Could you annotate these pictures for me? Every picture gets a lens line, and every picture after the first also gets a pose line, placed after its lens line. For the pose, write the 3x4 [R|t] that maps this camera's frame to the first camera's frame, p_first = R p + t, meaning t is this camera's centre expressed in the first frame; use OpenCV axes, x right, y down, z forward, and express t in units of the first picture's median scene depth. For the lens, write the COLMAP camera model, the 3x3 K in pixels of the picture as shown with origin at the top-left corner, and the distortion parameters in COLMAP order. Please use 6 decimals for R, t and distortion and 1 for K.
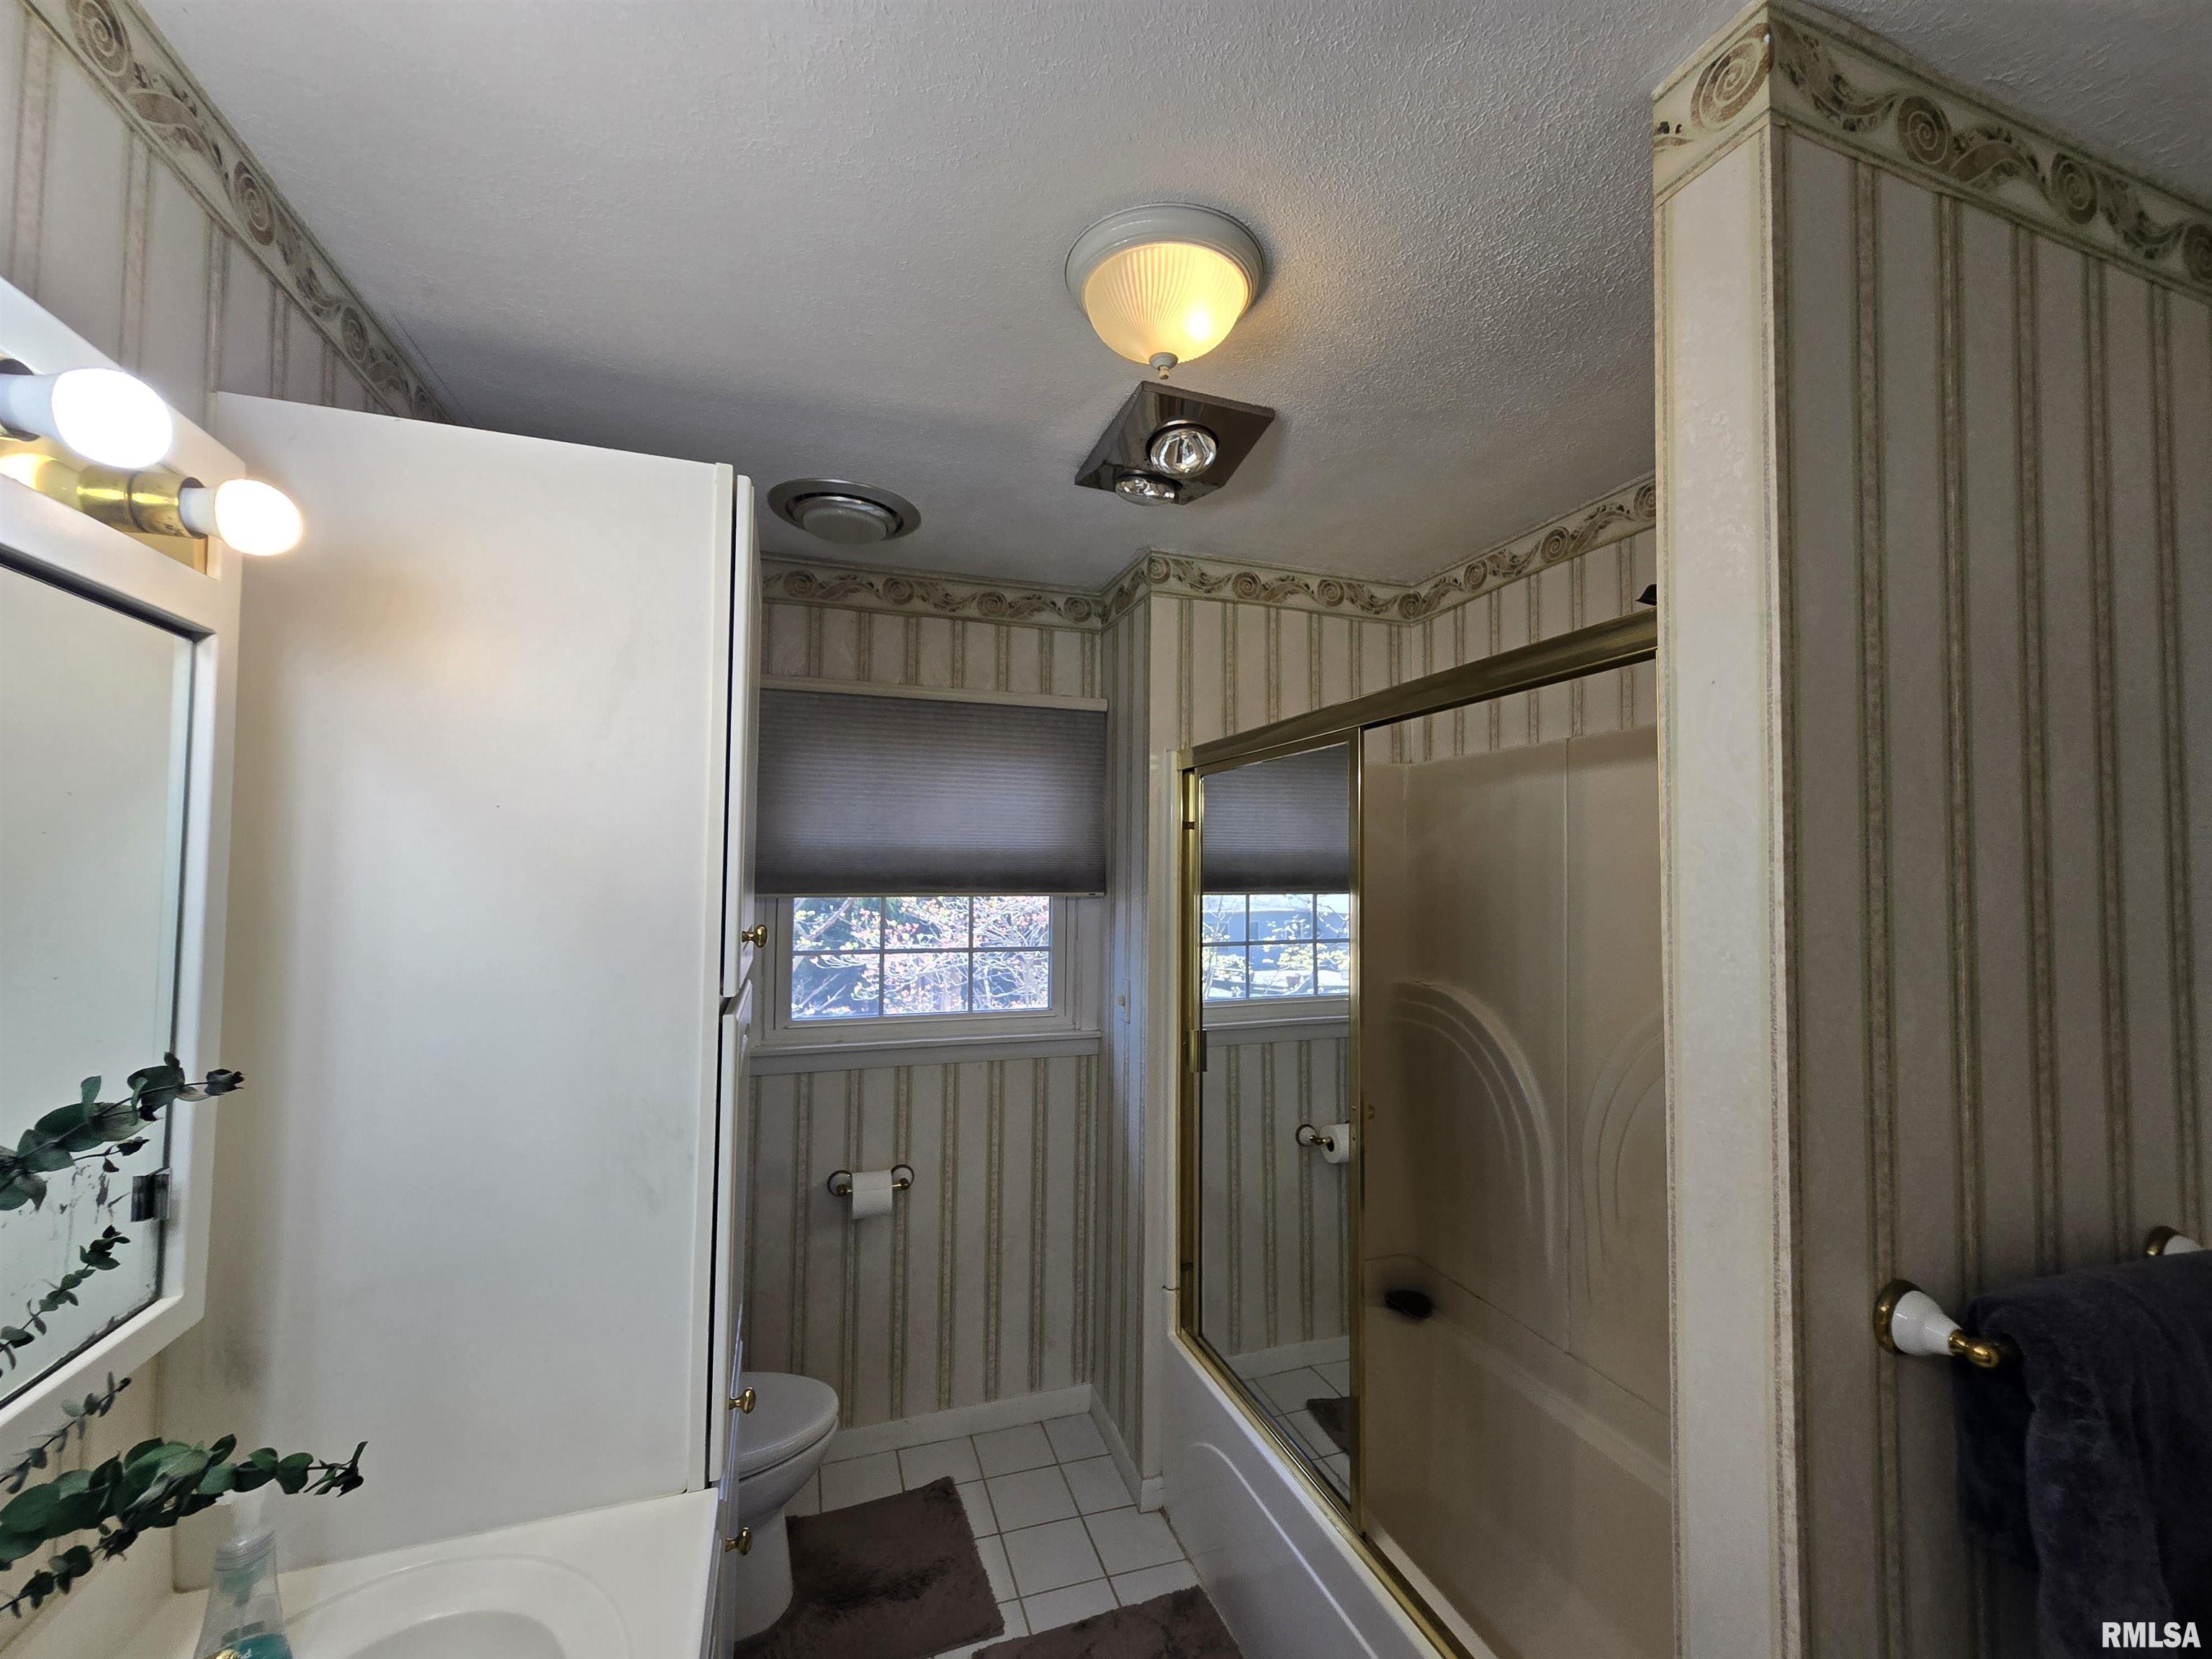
lens RADIAL K [[907.8, 0, 1104.9], [0, 907.8, 834.3], [0, 0, 1]] dist [-0.000656, 0.001671]
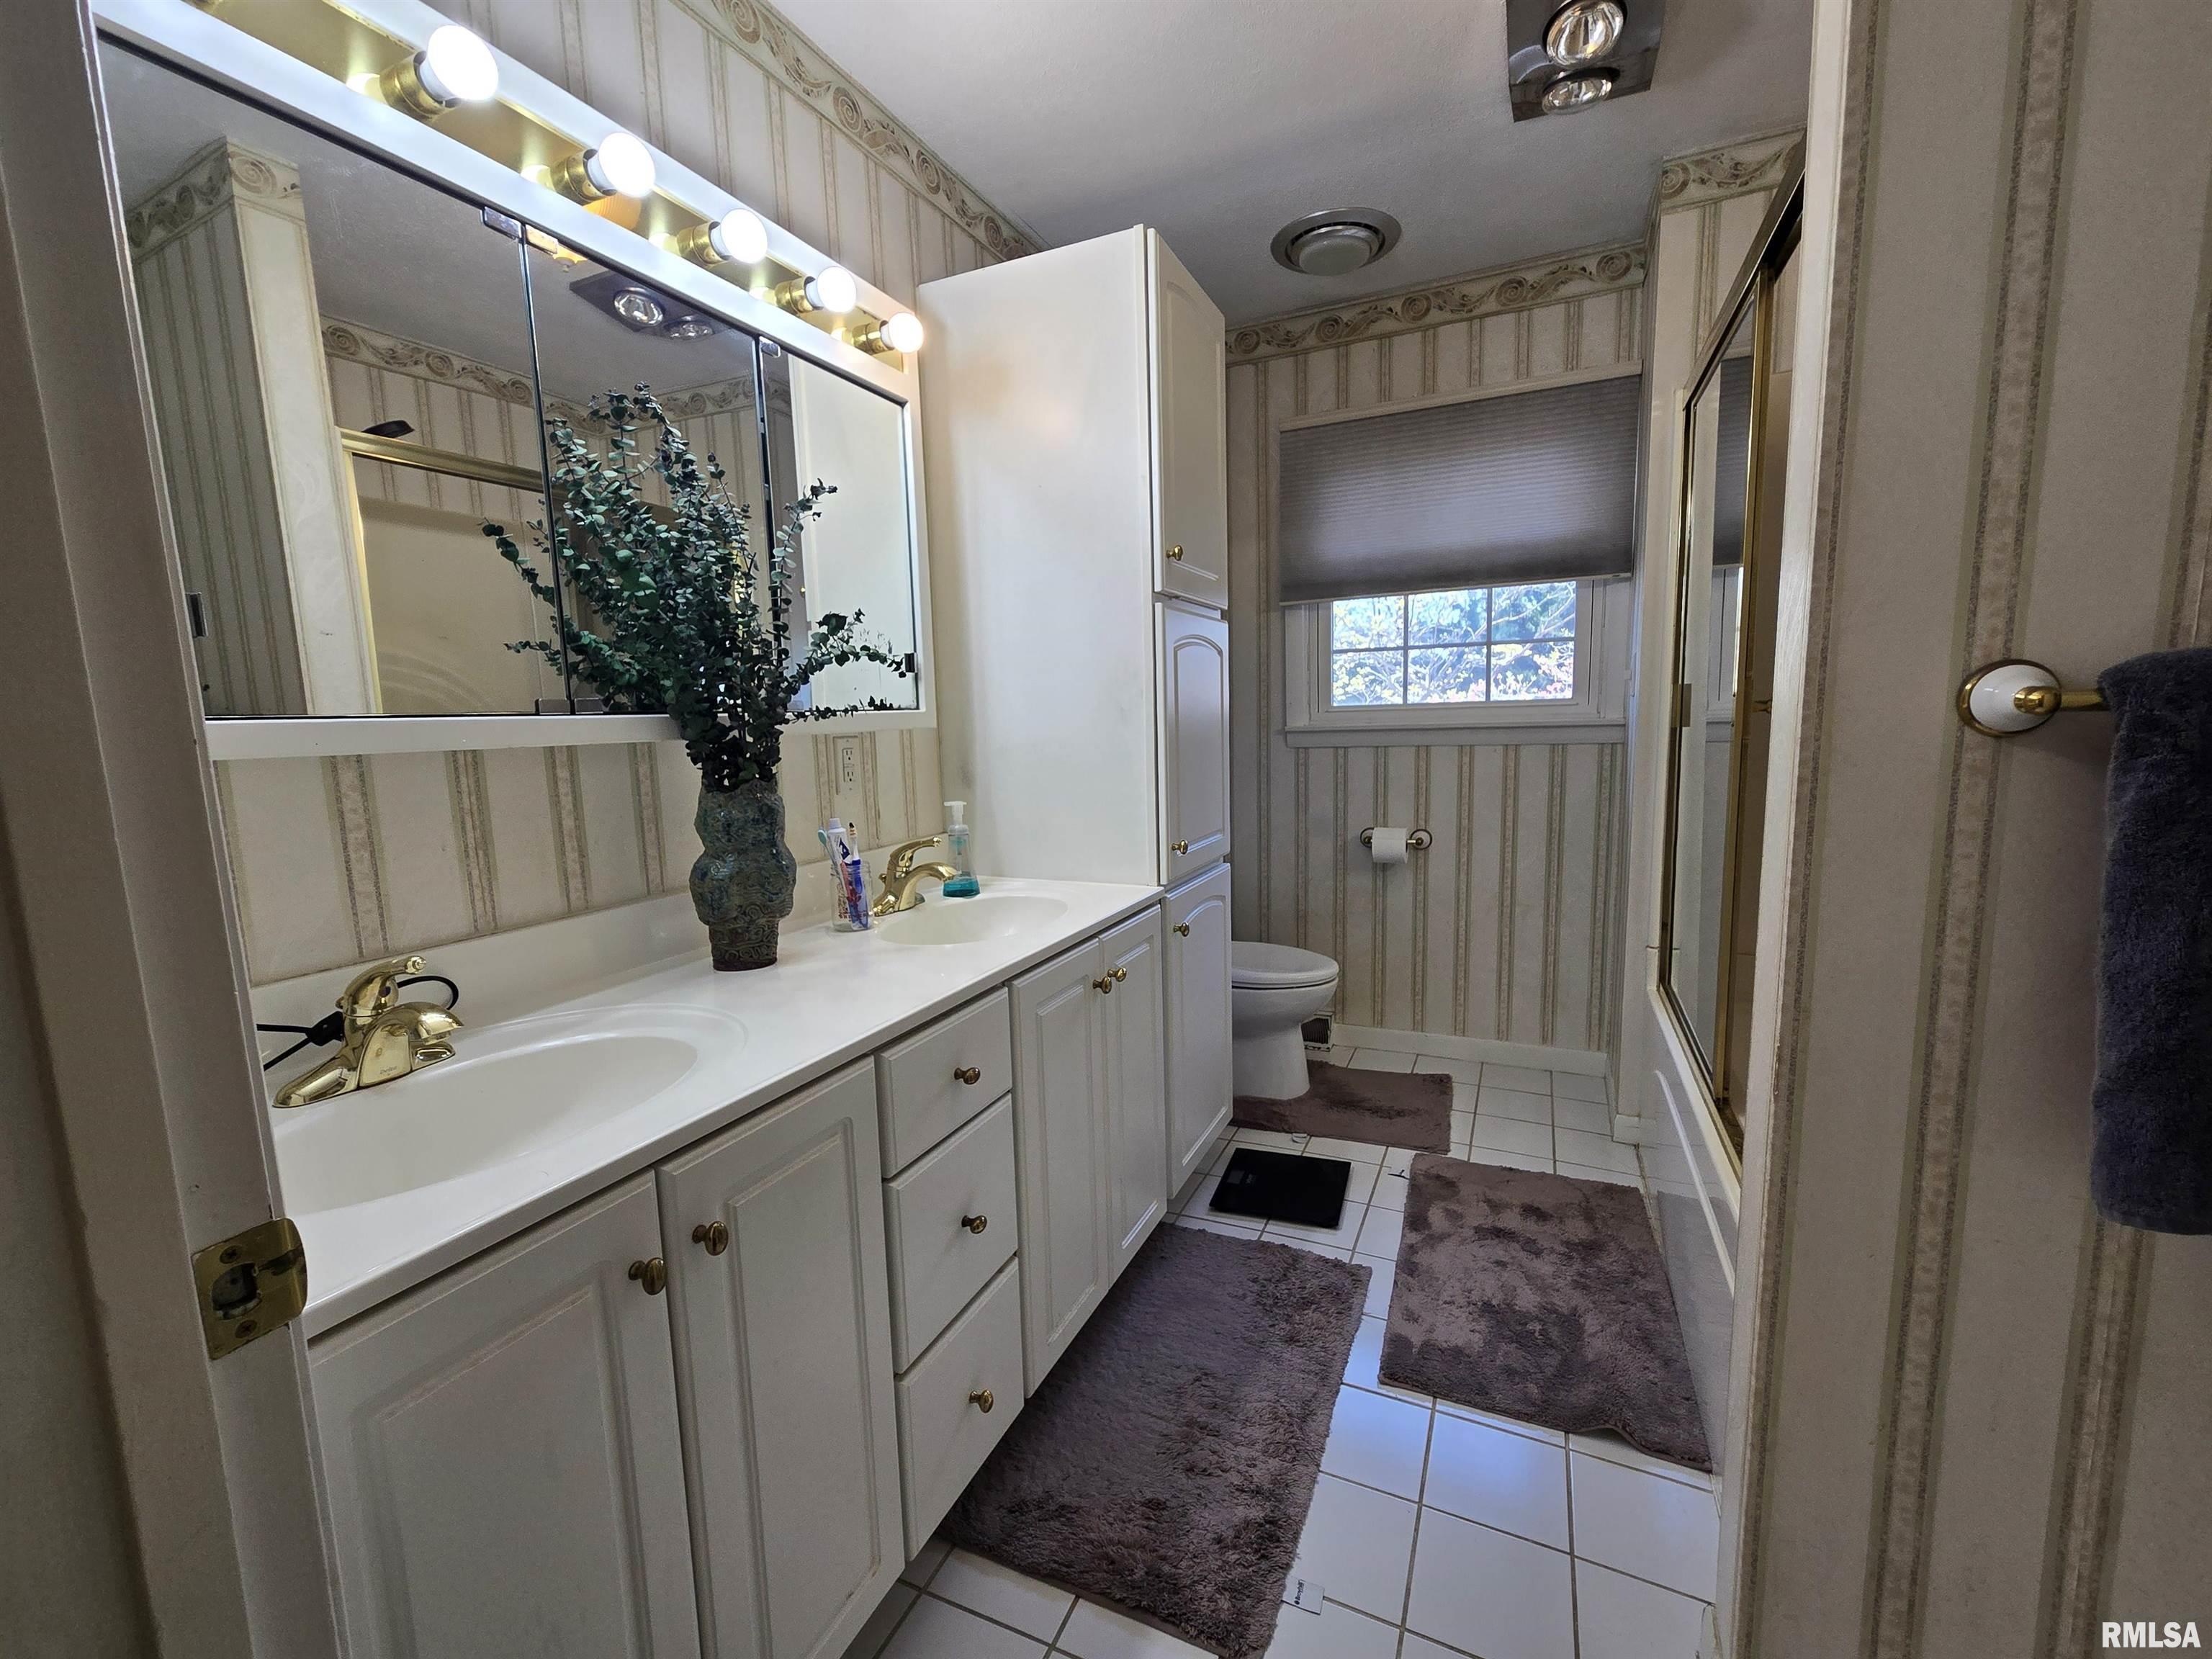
lens RADIAL K [[907.8, 0, 1114.7], [0, 907.8, 826.4], [0, 0, 1]] dist [-0.000656, 0.001671]
pose [[0.721627, 0.057776, -0.689867, 0.298526], [0.062848, 0.986929, 0.148397, 0.160227], [0.689424, -0.150444, 0.708563, -0.106241]]
